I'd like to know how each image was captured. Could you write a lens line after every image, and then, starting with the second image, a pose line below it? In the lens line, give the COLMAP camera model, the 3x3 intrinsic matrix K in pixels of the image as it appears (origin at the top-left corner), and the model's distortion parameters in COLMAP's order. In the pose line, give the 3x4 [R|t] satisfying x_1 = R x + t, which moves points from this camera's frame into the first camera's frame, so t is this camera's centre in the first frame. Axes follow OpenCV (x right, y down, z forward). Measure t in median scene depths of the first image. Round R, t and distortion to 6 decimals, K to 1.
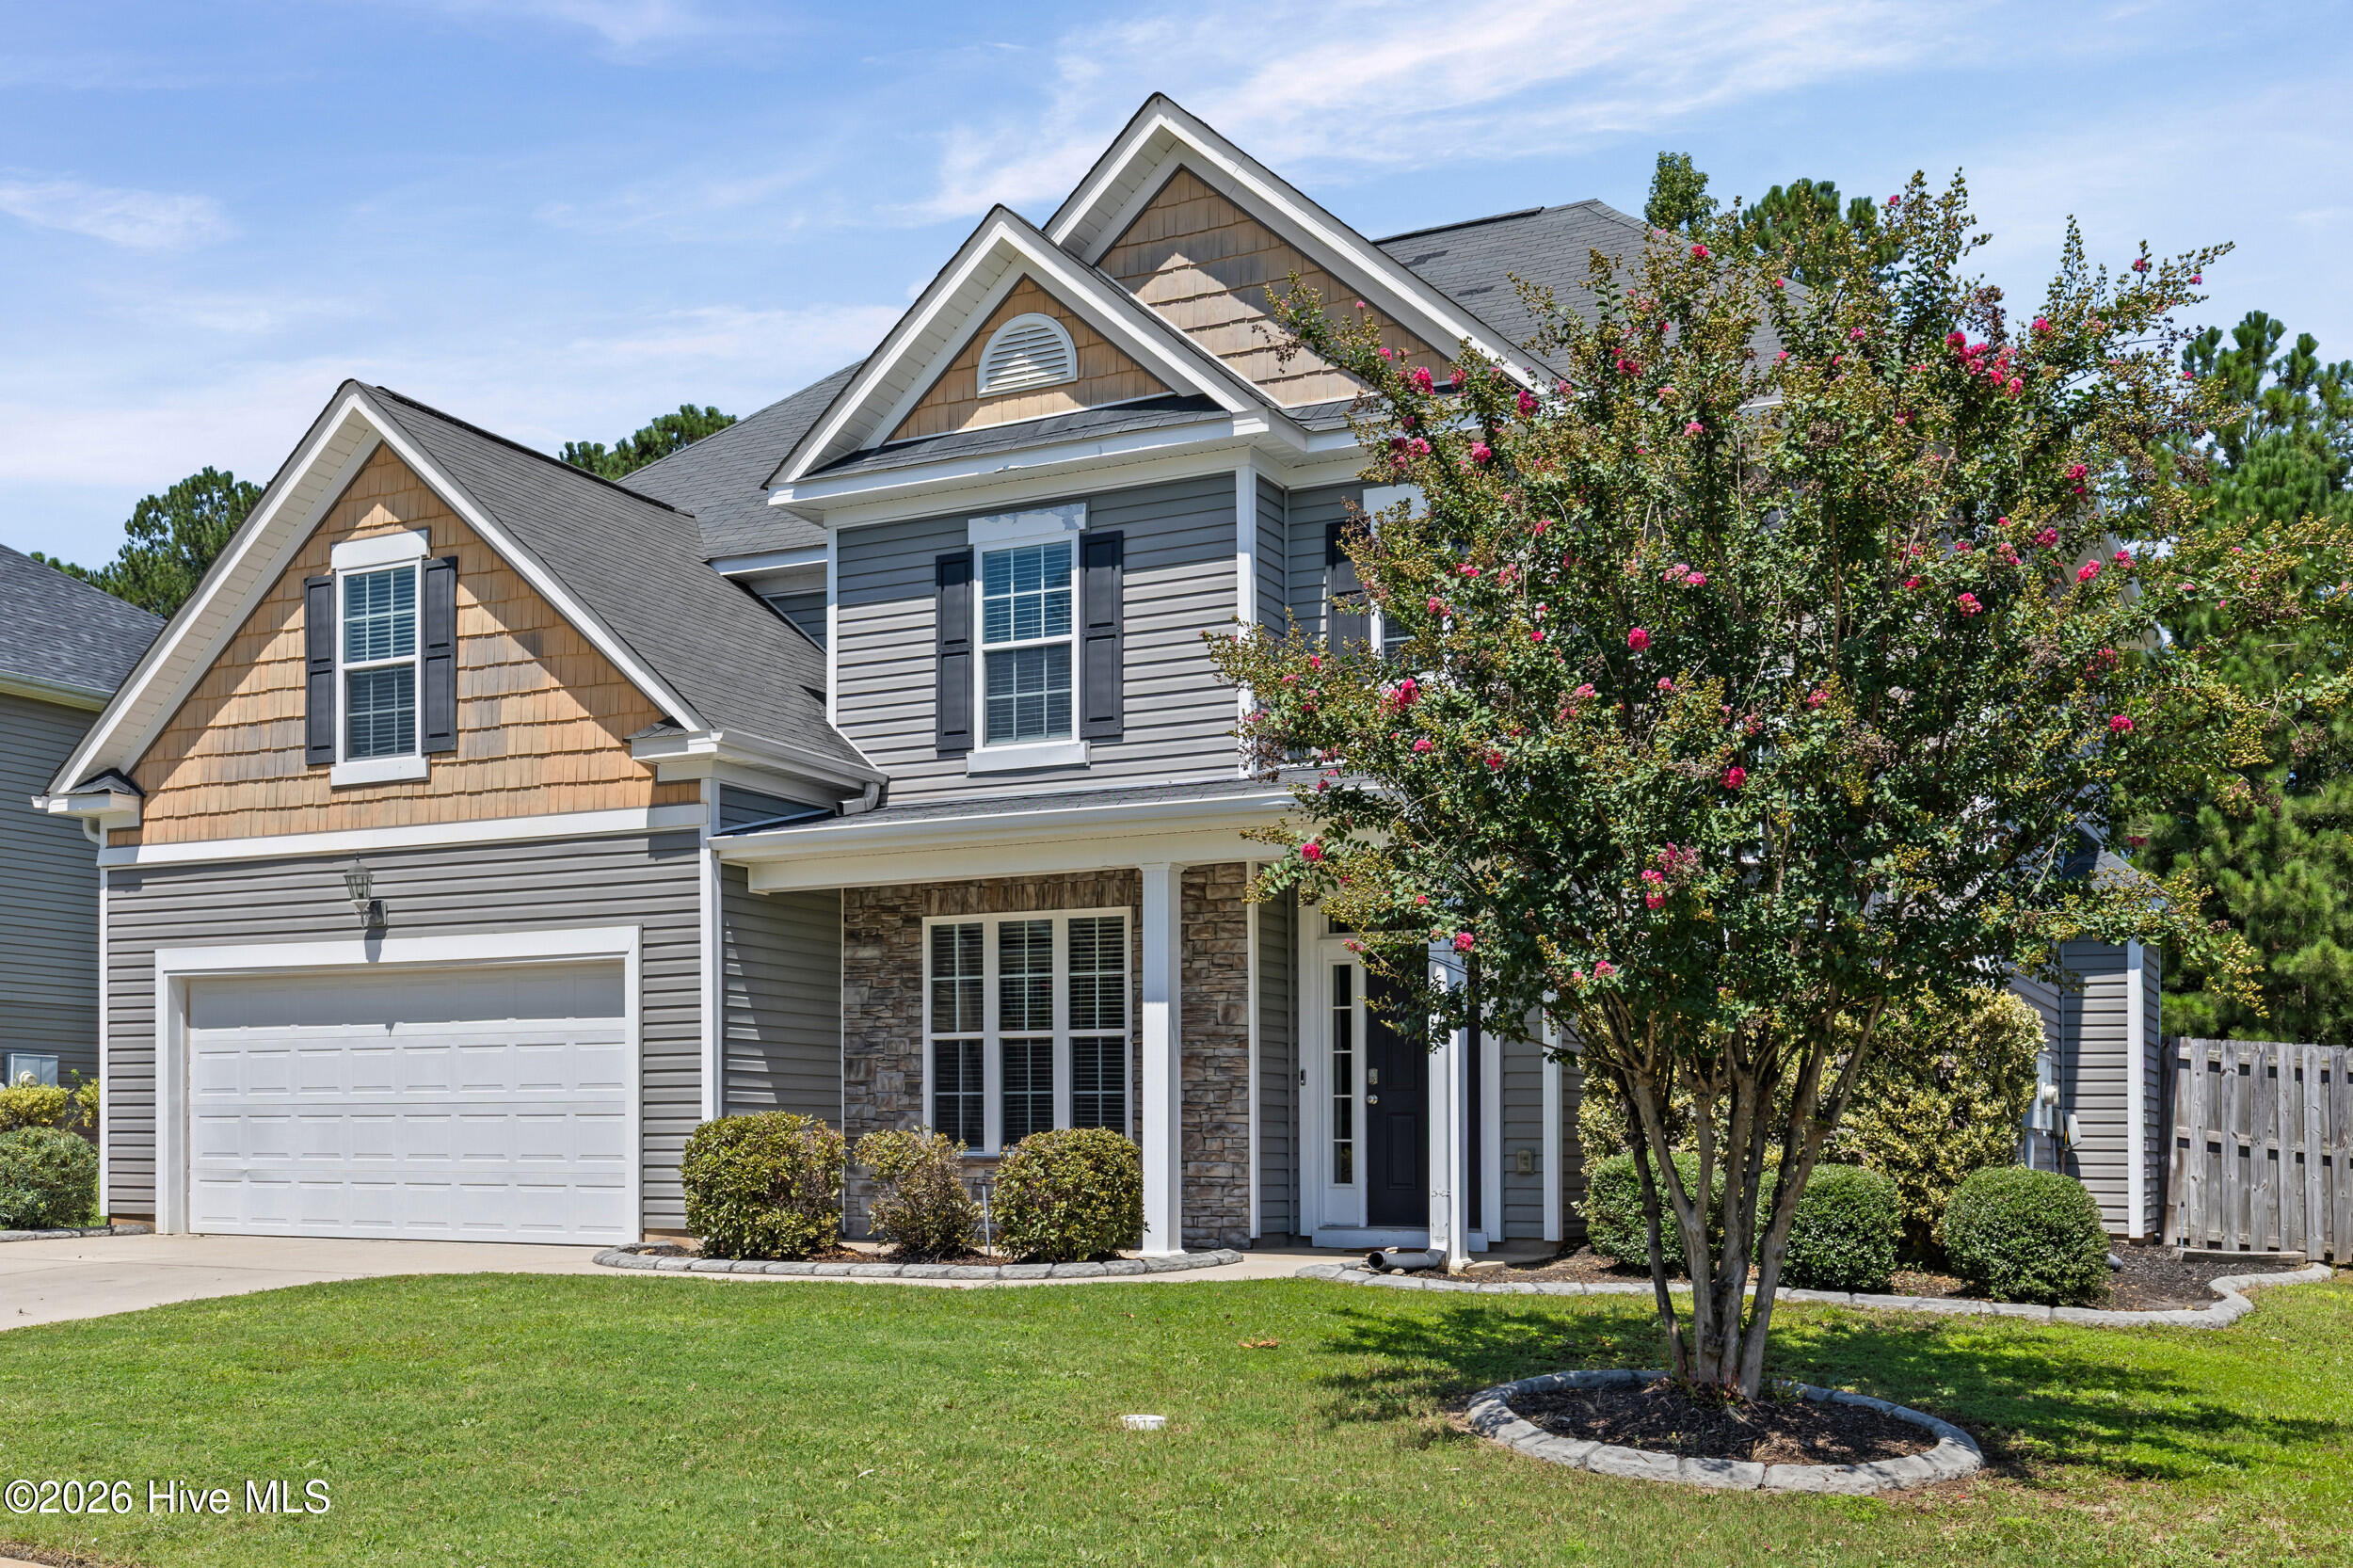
lens RADIAL K [[2370.6, 0, 1172.8], [0, 2370.6, 1075.9], [0, 0, 1]] dist [0.005749, 0.001405]
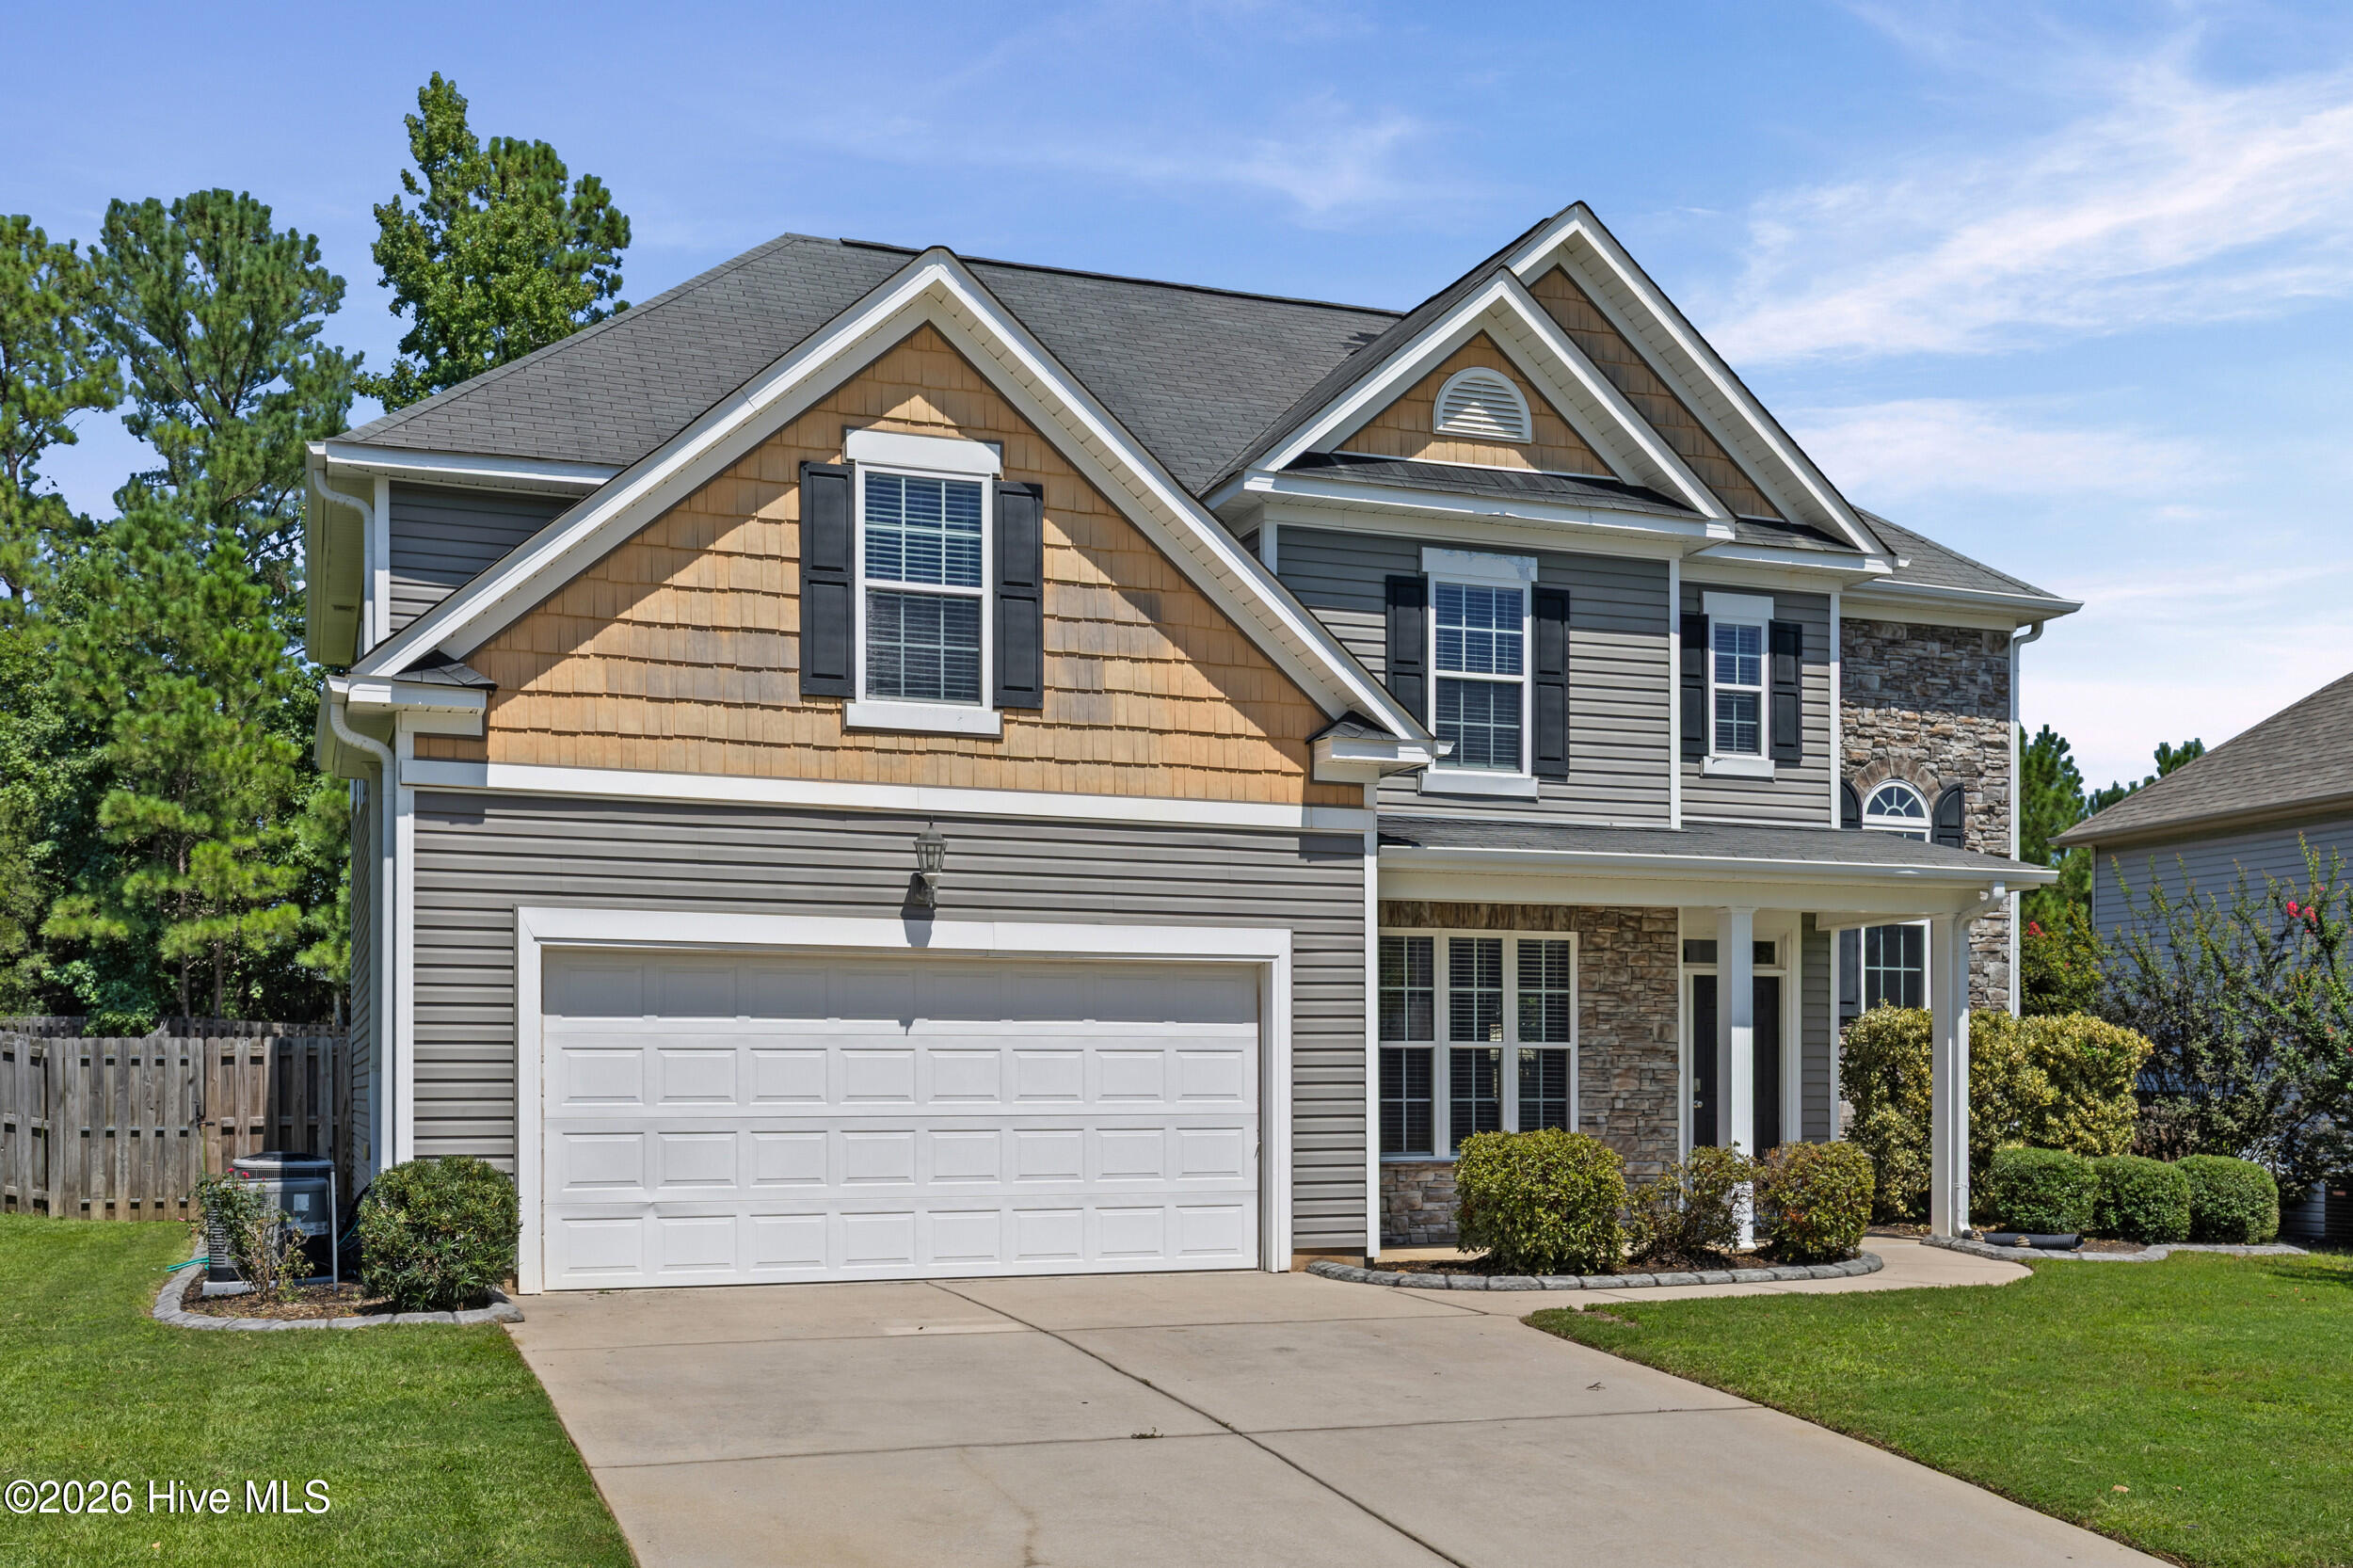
lens RADIAL K [[2350.7, 0, 1183.0], [0, 2350.7, 997.7], [0, 0, 1]] dist [0.002497, 0.007592]
pose [[0.652247, 0.021615, 0.757699, -0.931029], [-0.021992, 0.999712, -0.009587, -0.025222], [-0.757688, -0.010410, 0.652534, 0.405913]]
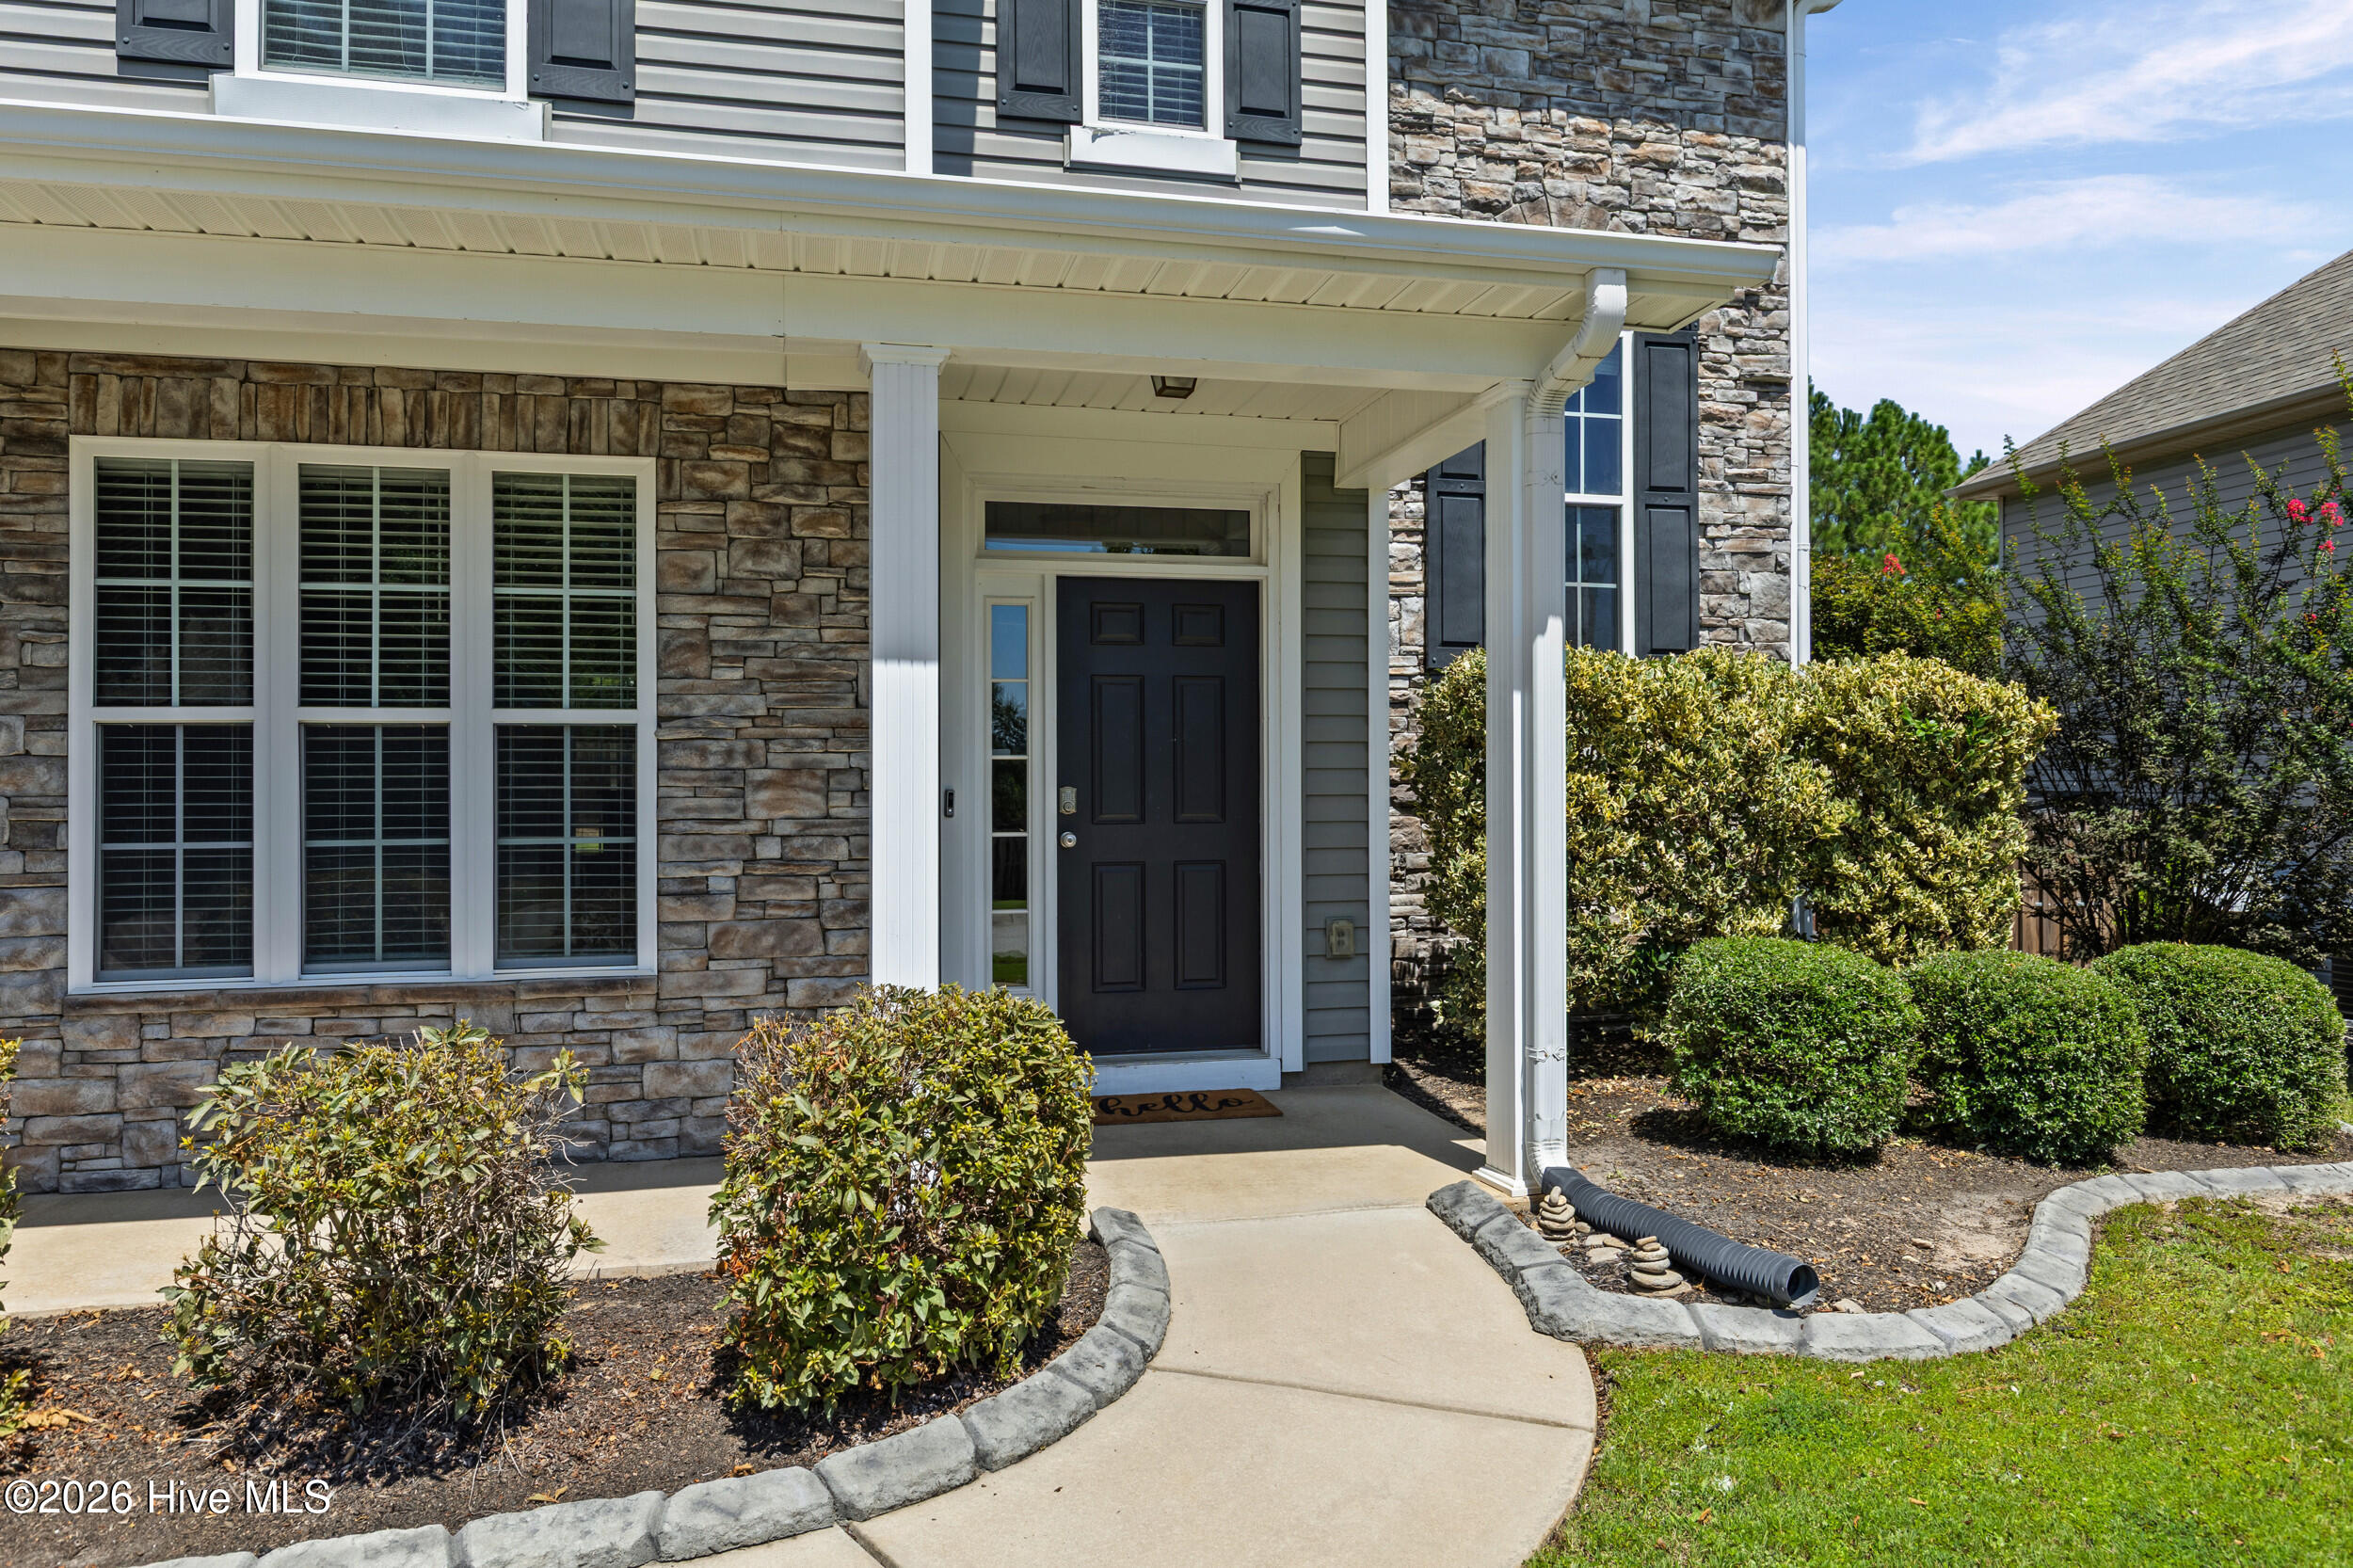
lens RADIAL K [[1584.5, 0, 1179.3], [0, 1584.5, 723.5], [0, 0, 1]] dist [-0.005362, -0.000457]
pose [[0.745347, 0.013236, 0.666545, -0.147065], [-0.013810, 0.999895, -0.004413, -0.016470], [-0.666534, -0.005916, 0.745452, 0.658550]]
